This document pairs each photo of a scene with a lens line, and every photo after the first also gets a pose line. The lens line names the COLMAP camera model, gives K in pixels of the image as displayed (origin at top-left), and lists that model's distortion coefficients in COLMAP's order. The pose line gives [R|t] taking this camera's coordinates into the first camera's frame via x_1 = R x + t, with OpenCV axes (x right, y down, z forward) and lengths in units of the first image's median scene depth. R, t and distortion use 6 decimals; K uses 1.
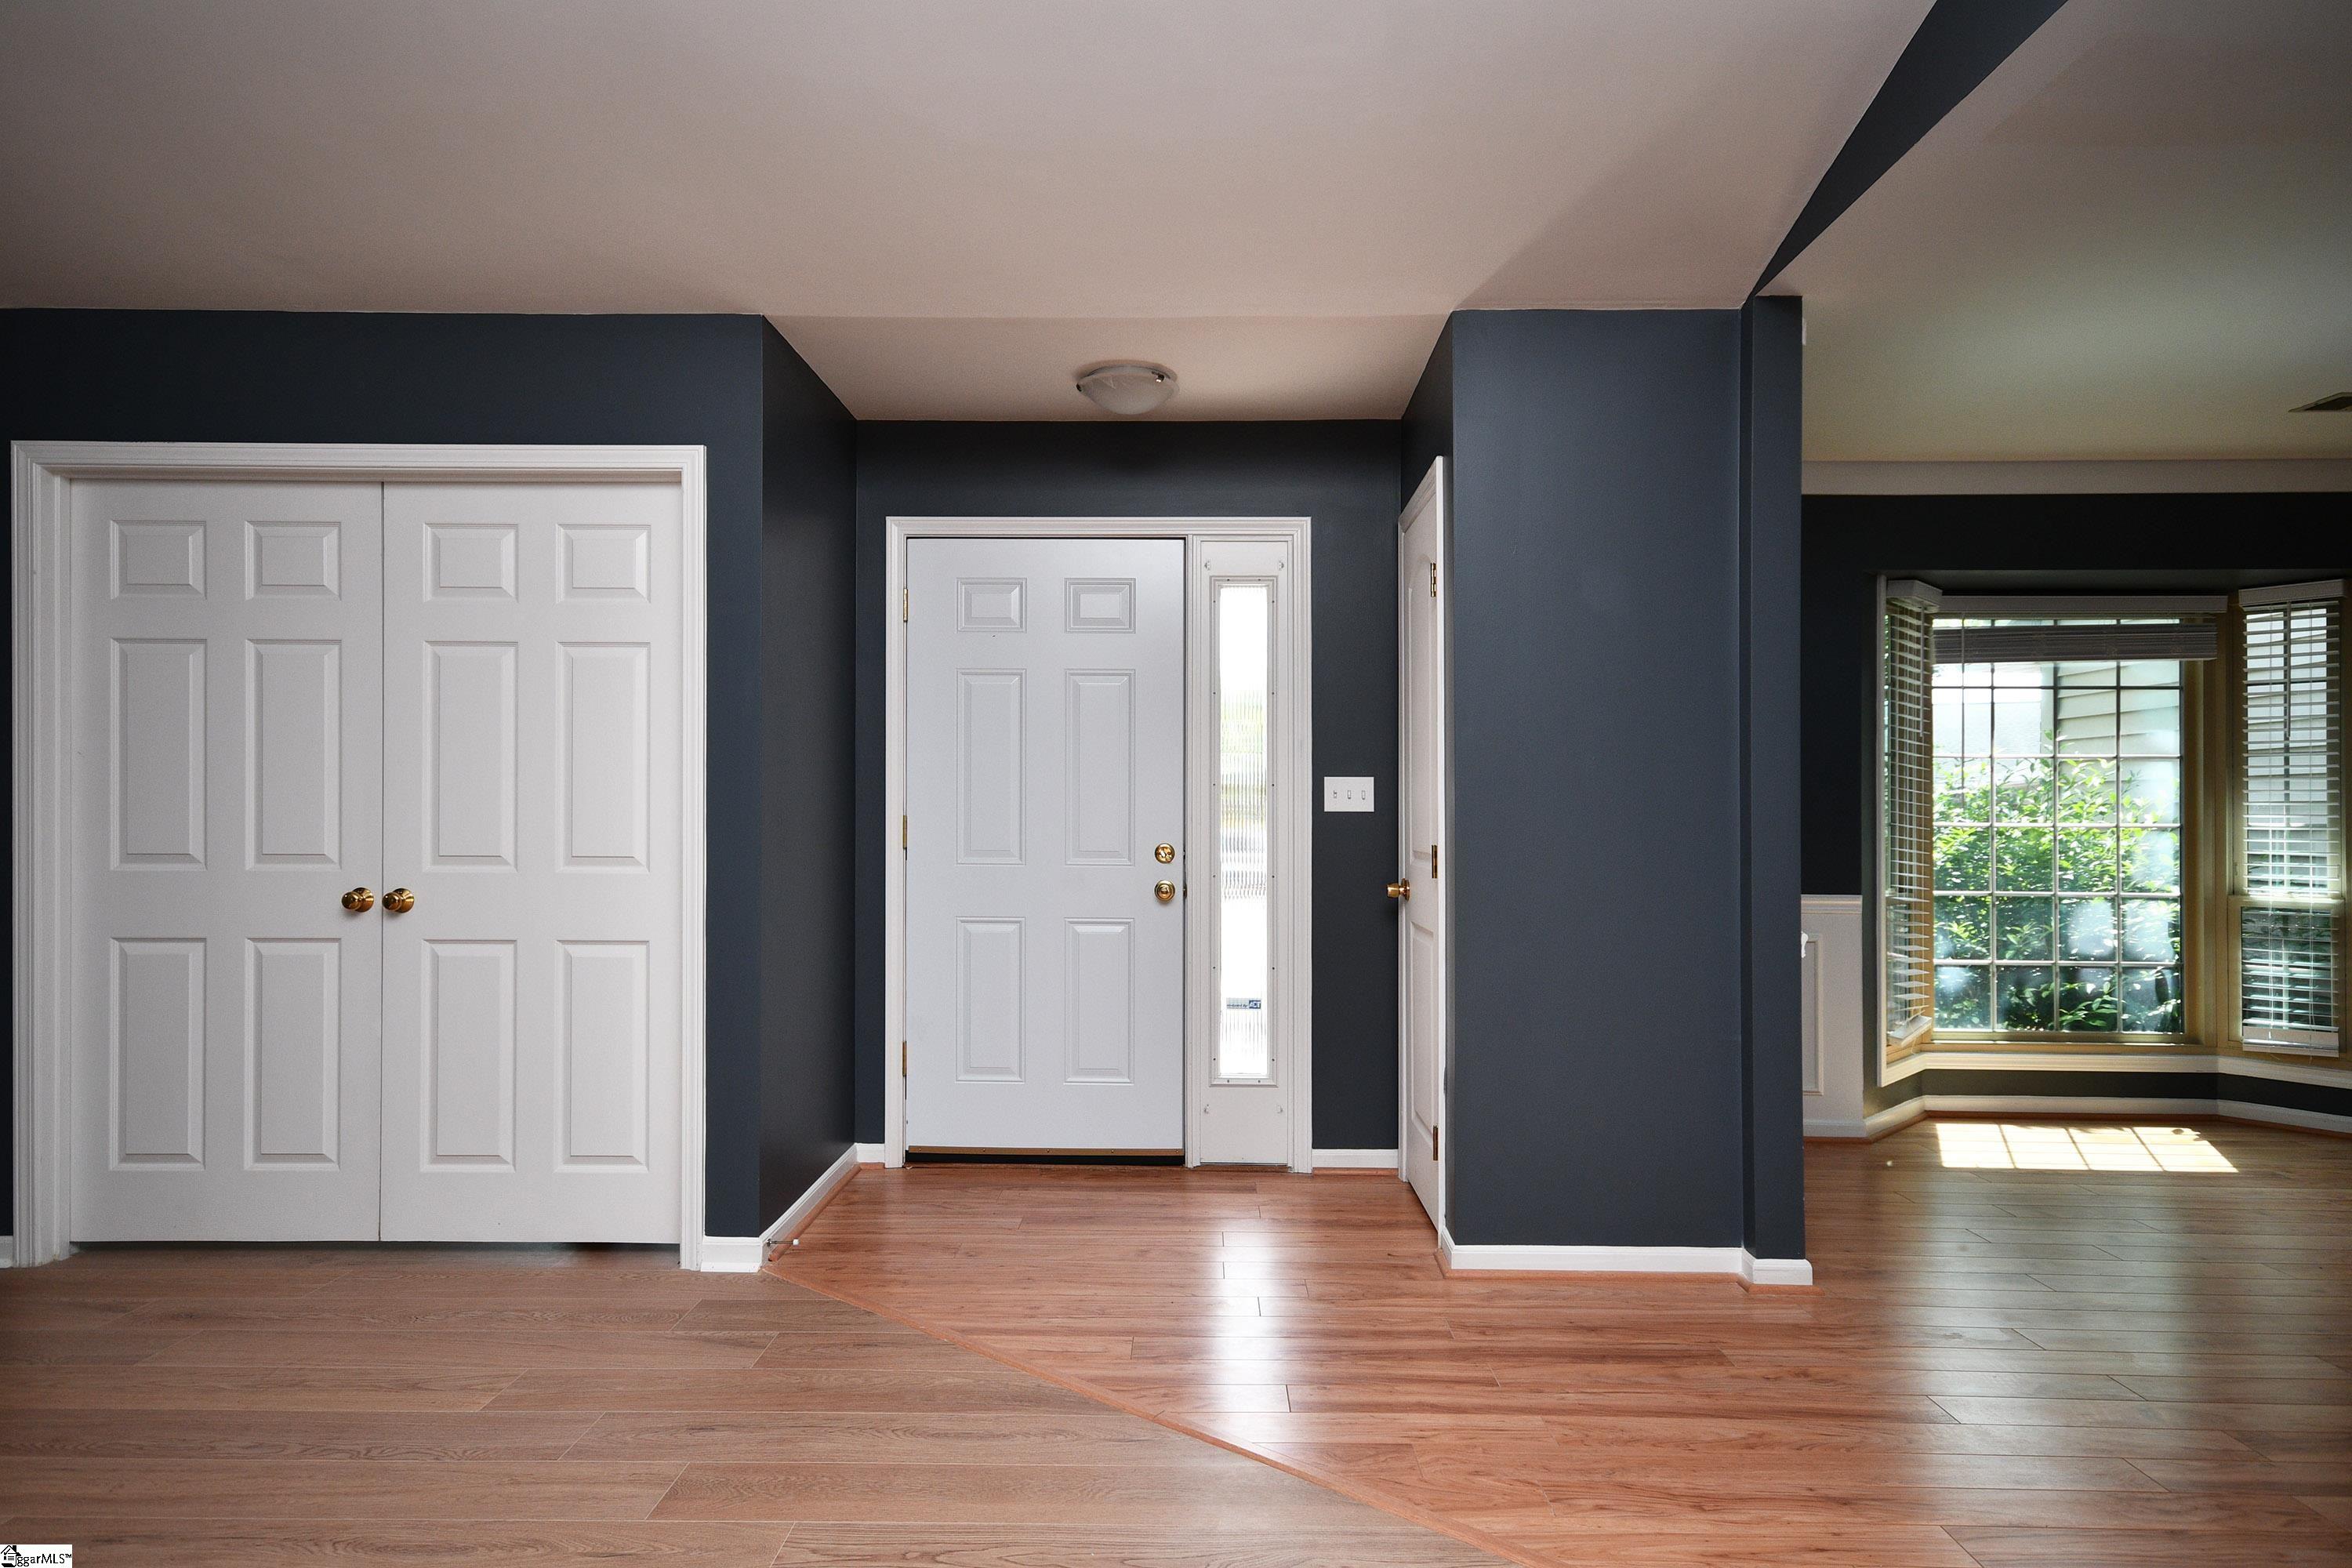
lens RADIAL K [[1303.3, 0, 1188.8], [0, 1303.3, 802.3], [0, 0, 1]] dist [0.027965, -0.000575]
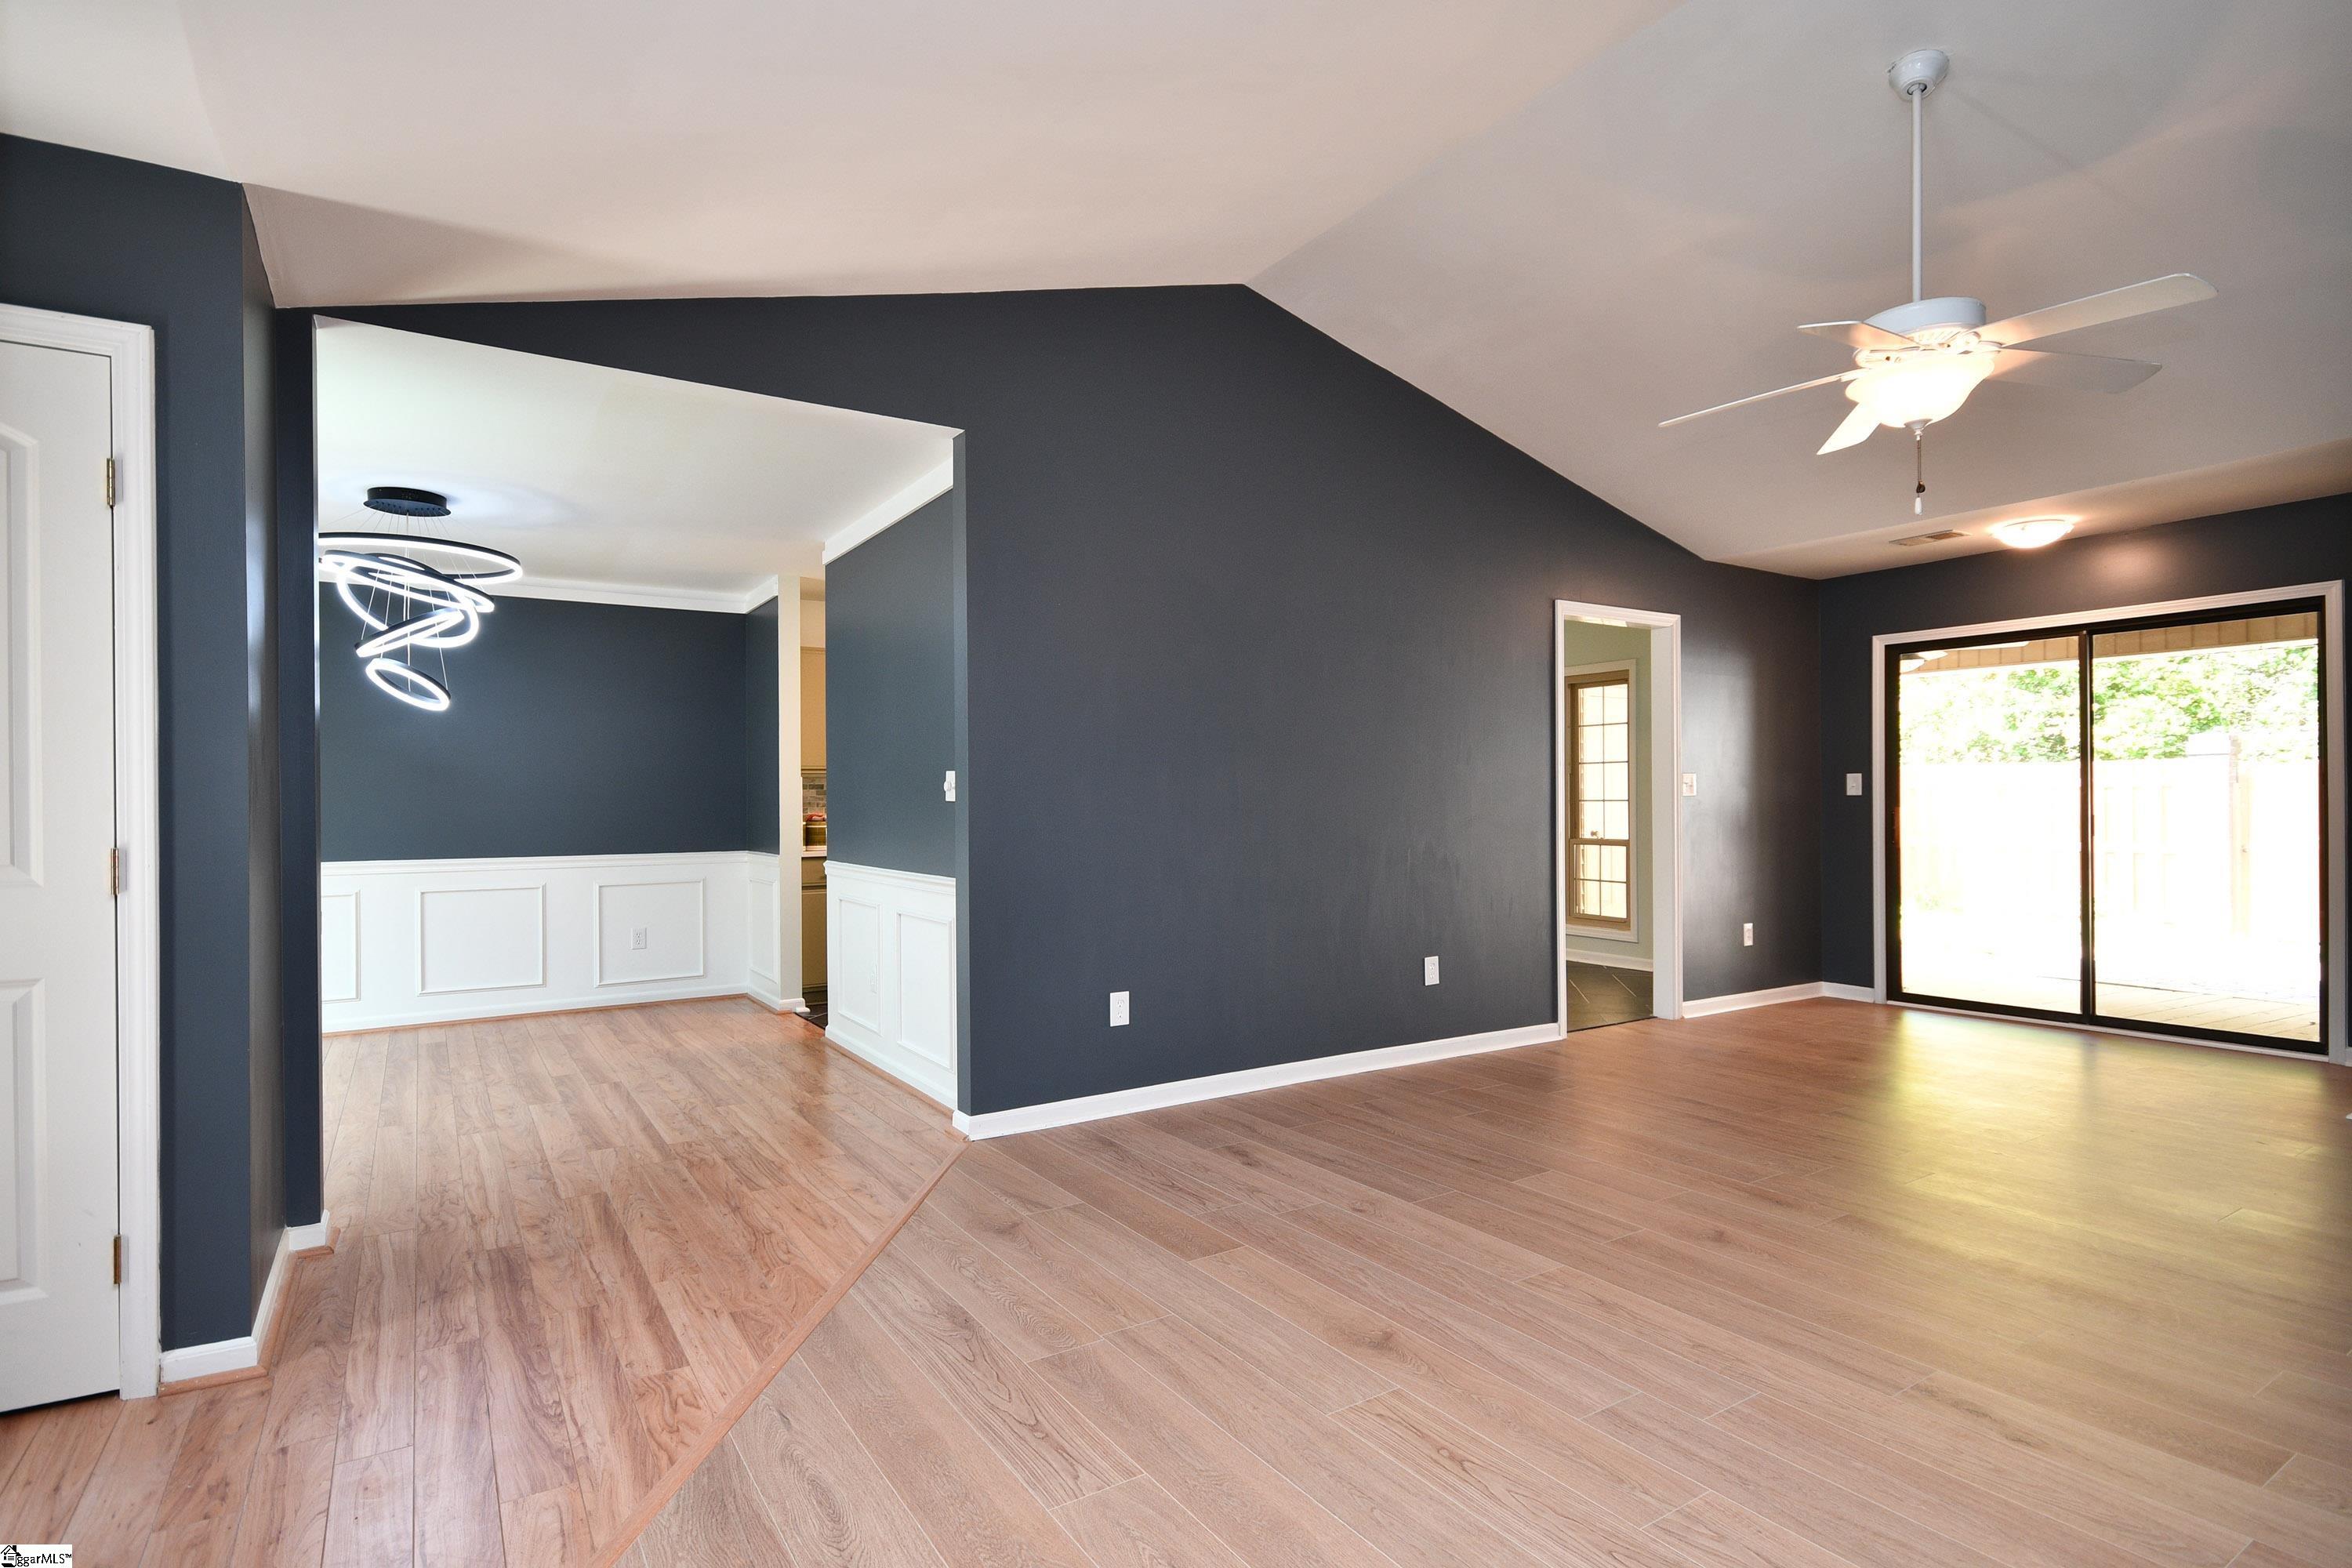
lens RADIAL K [[1168.3, 0, 1152.9], [0, 1168.3, 775.3], [0, 0, 1]] dist [0.000529, -0.000435]
pose [[-0.539292, 0.016053, 0.841966, -0.453848], [-0.000228, 0.999815, -0.019209, 0.001707], [-0.842119, -0.010551, -0.539189, 0.584494]]
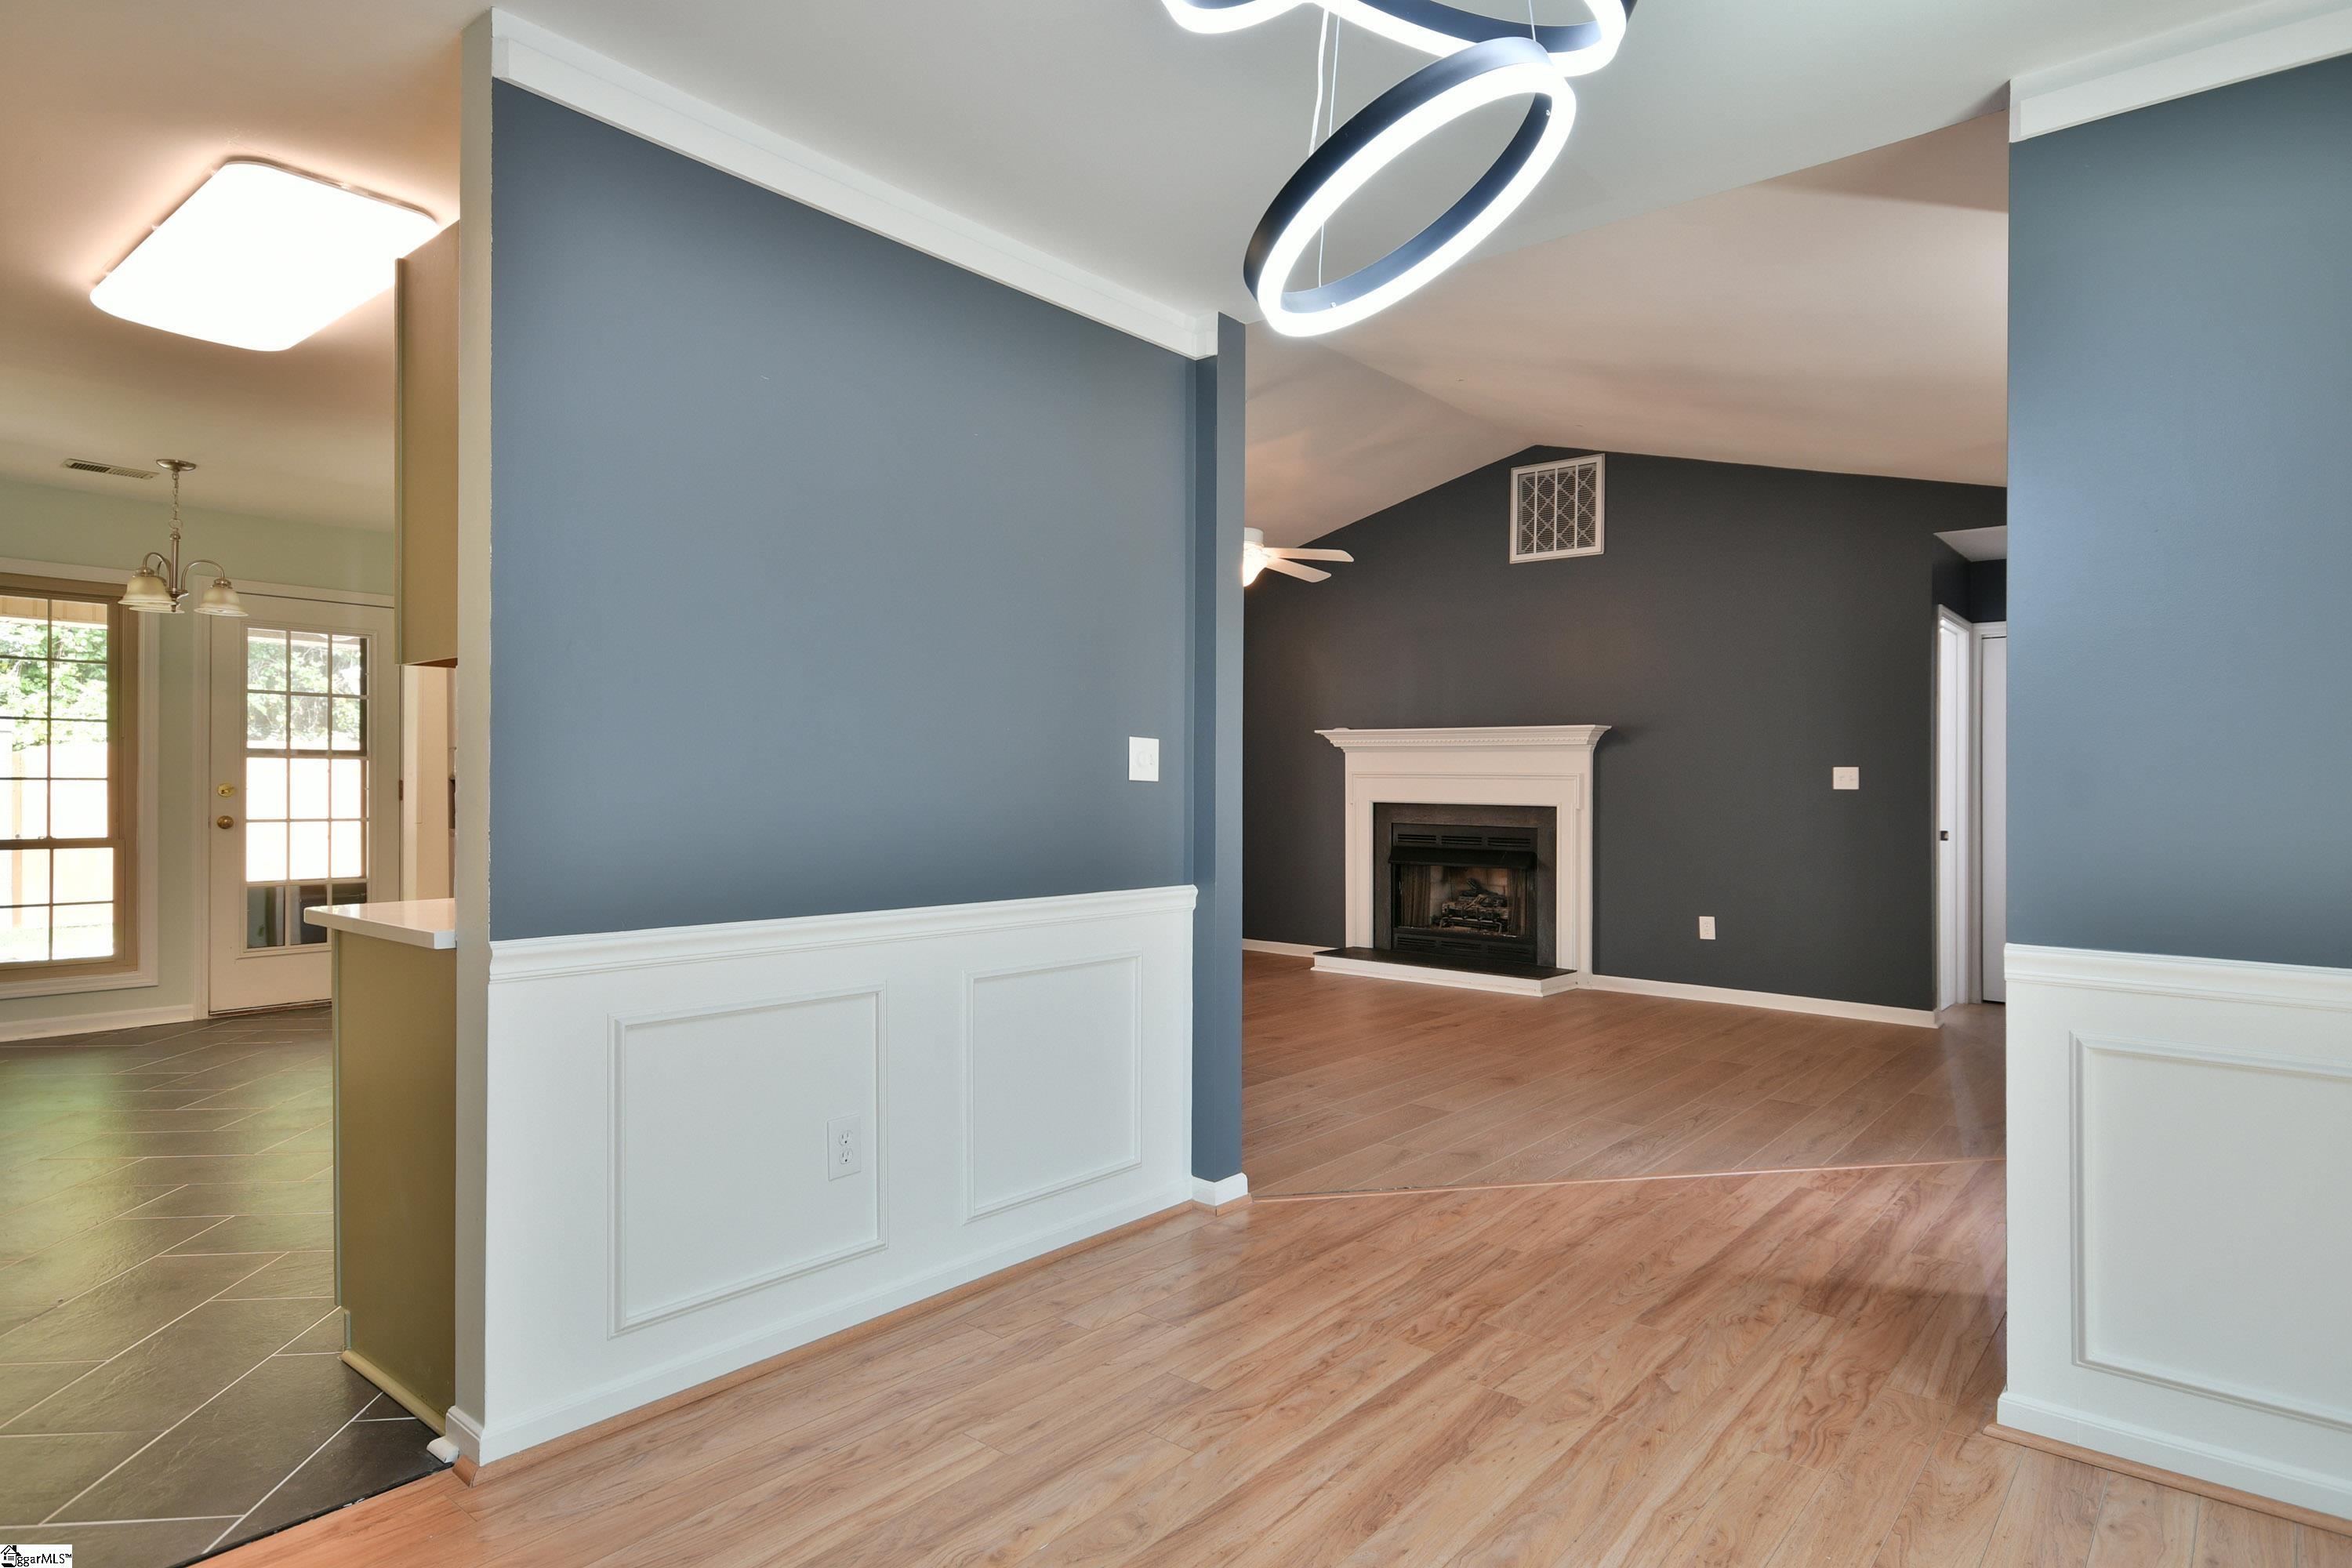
lens RADIAL K [[1303.3, 0, 1191.4], [0, 1303.3, 794.6], [0, 0, 1]] dist [0.027965, -0.000575]
pose [[-0.630150, -0.006682, -0.776445, 0.825491], [-0.011224, 0.999937, 0.000504, 0.009746], [0.776392, 0.009033, -0.630185, 0.685085]]
